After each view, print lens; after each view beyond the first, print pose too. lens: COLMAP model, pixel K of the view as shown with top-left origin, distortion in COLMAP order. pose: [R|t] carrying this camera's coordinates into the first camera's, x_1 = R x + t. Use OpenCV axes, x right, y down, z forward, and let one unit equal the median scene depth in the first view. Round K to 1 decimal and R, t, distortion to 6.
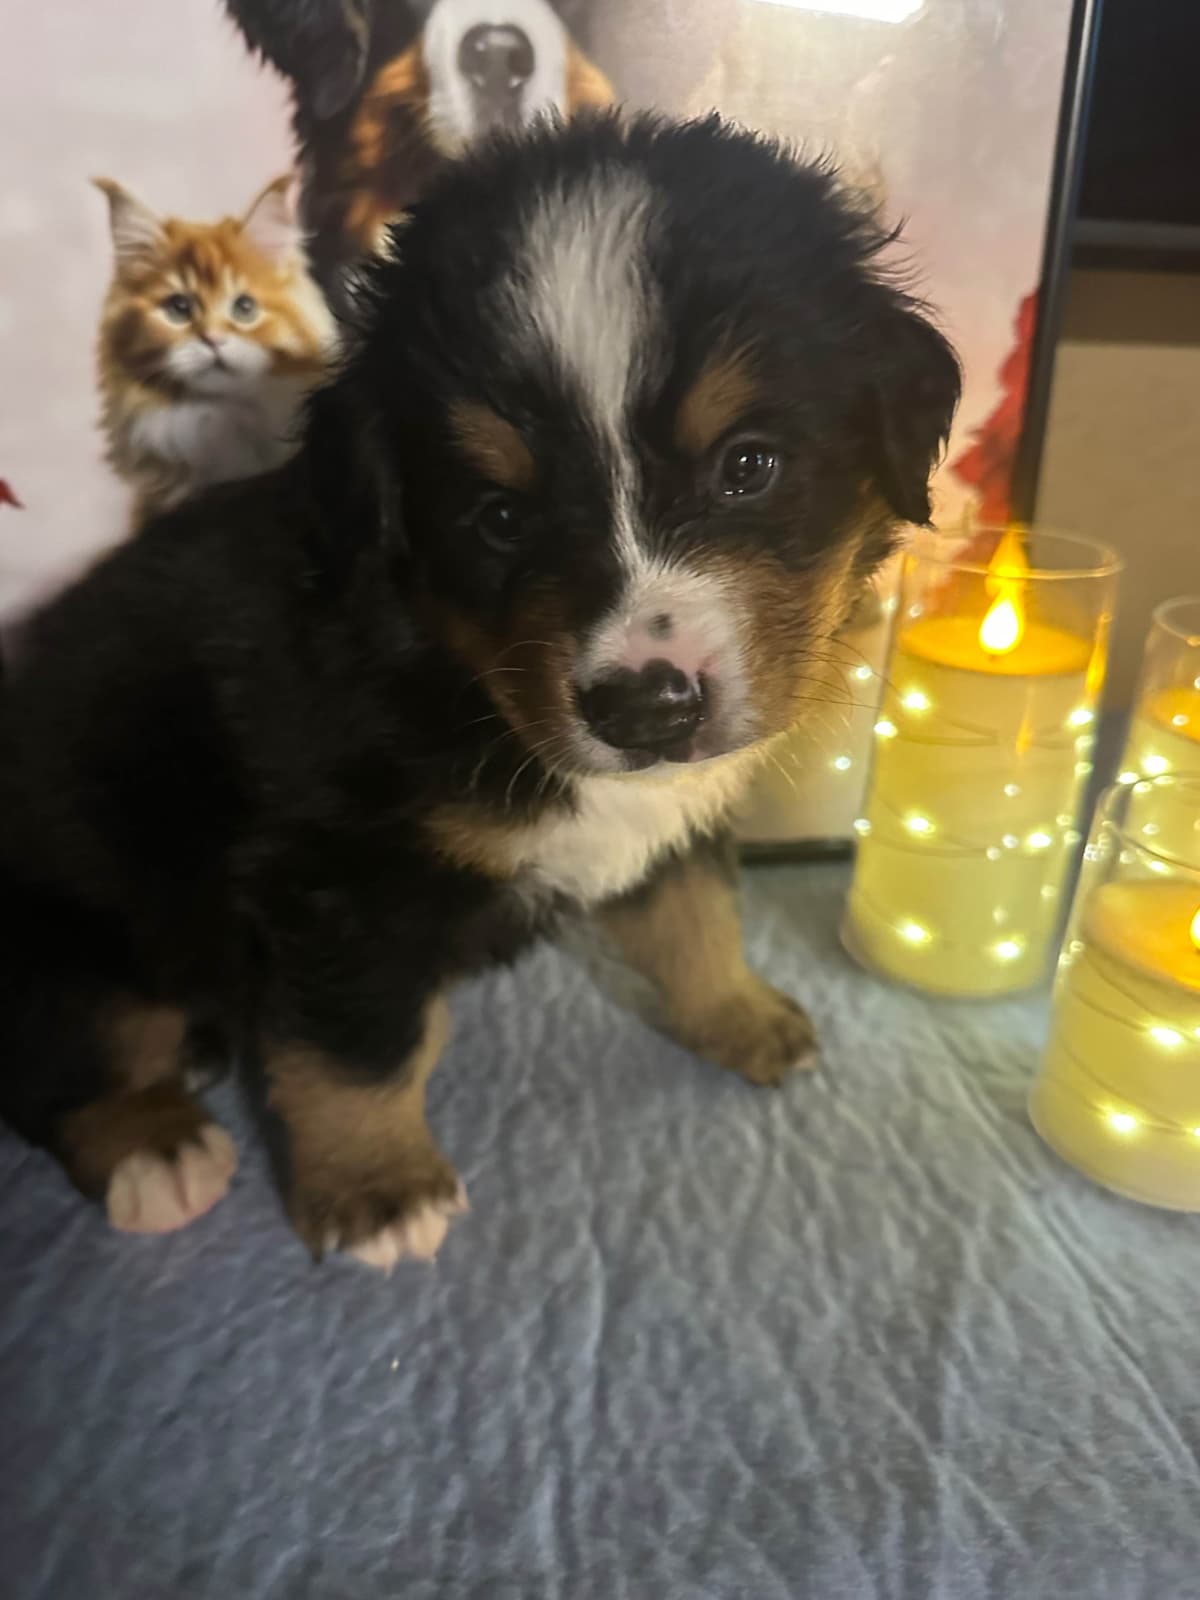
lens RADIAL K [[1193.8, 0, 606.2], [0, 1193.8, 810.4], [0, 0, 1]] dist [-0.049737, 0.013907]
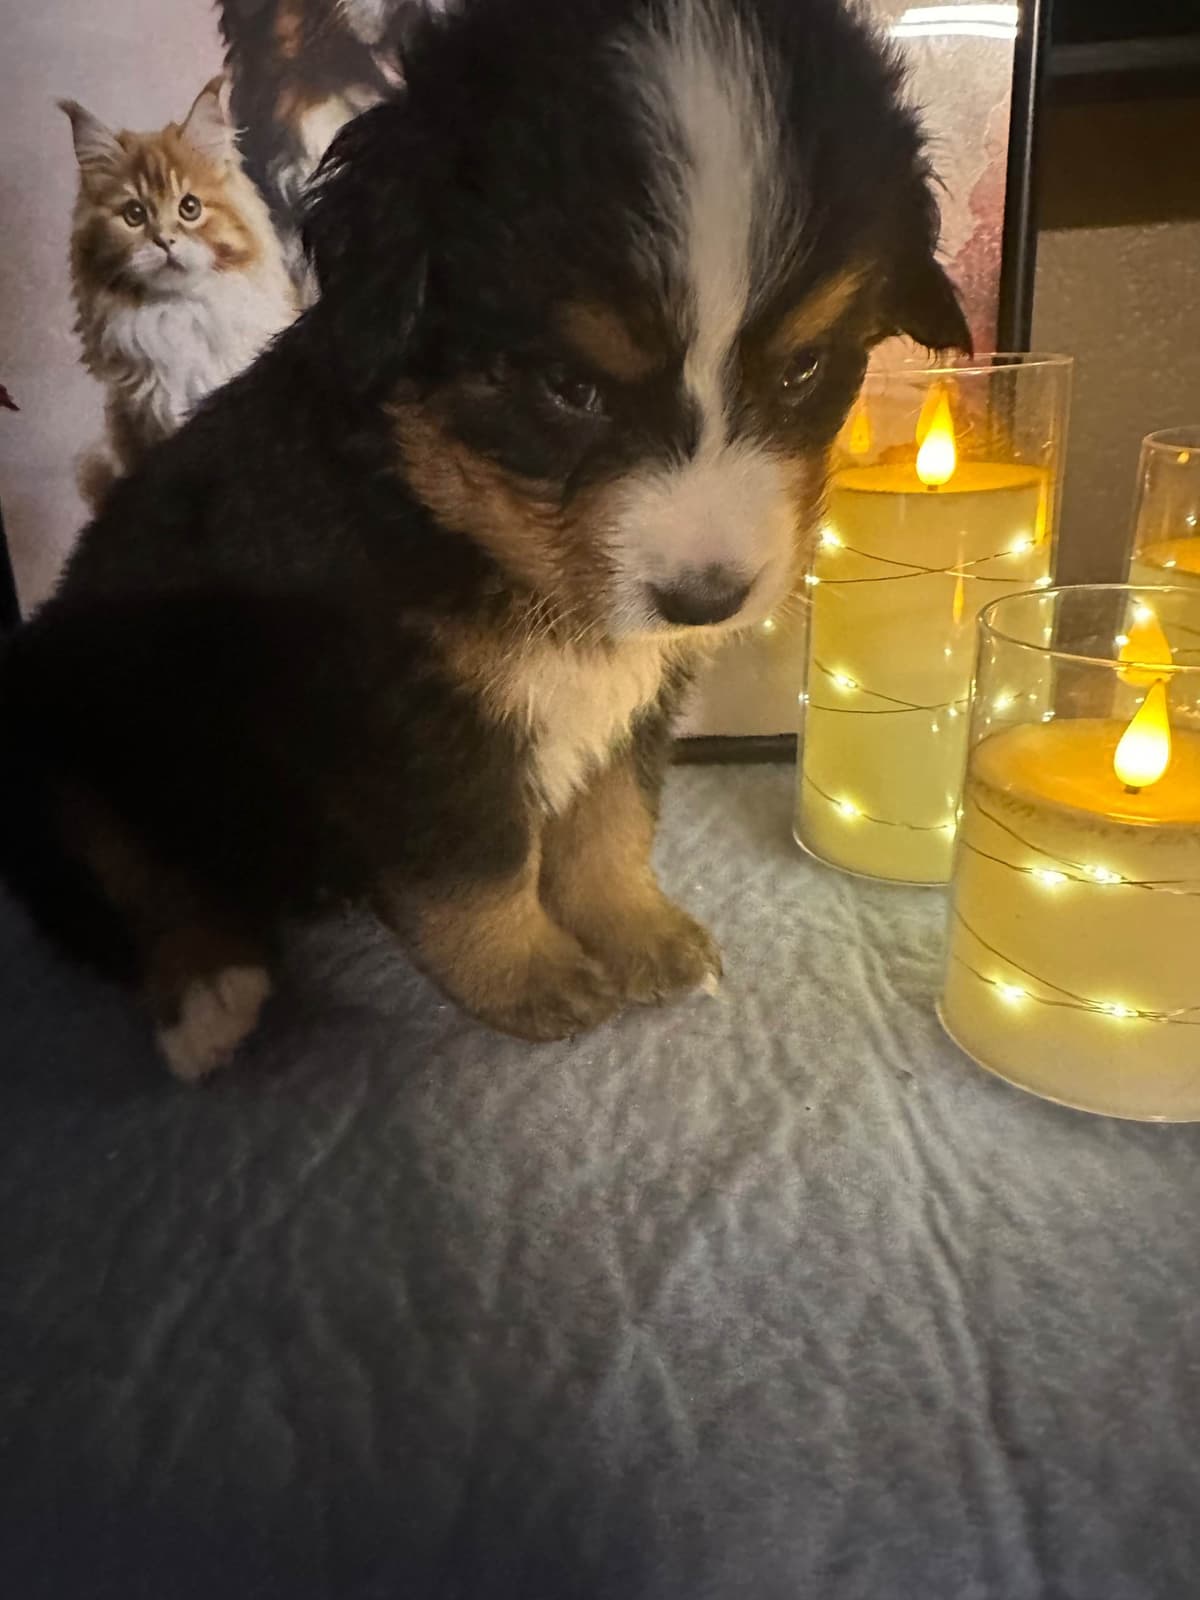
lens RADIAL K [[1142.8, 0, 495.7], [0, 1142.8, 747.3], [0, 0, 1]] dist [-0.016310, 0.004129]
pose [[0.958802, 0.009286, -0.283923, 0.278478], [-0.031536, 0.996767, -0.073896, 0.143809], [0.282319, 0.079806, 0.955995, 0.126022]]
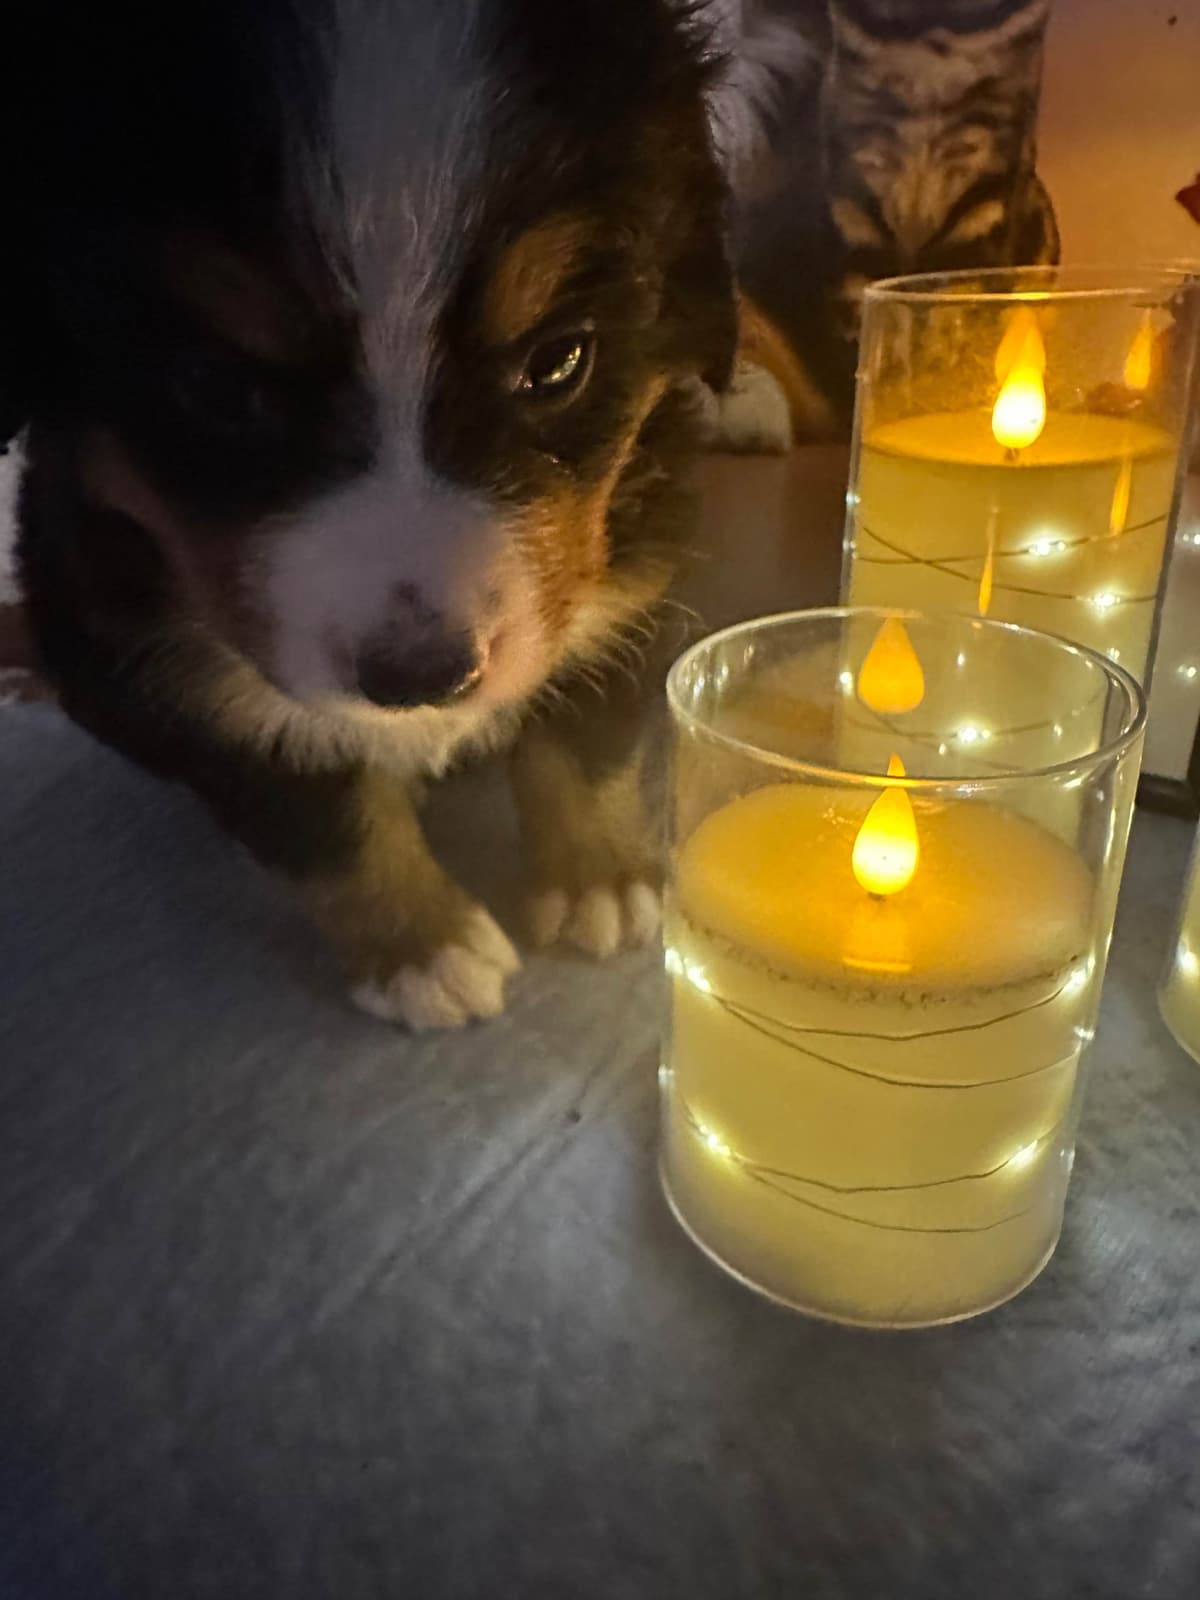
lens RADIAL K [[1142.8, 0, 530.0], [0, 1142.8, 768.9], [0, 0, 1]] dist [-0.016310, 0.004129]
pose [[0.655732, 0.273329, -0.703780, 0.698921], [-0.250986, 0.958069, 0.138236, 0.020127], [0.712054, 0.085993, 0.696839, 0.409699]]
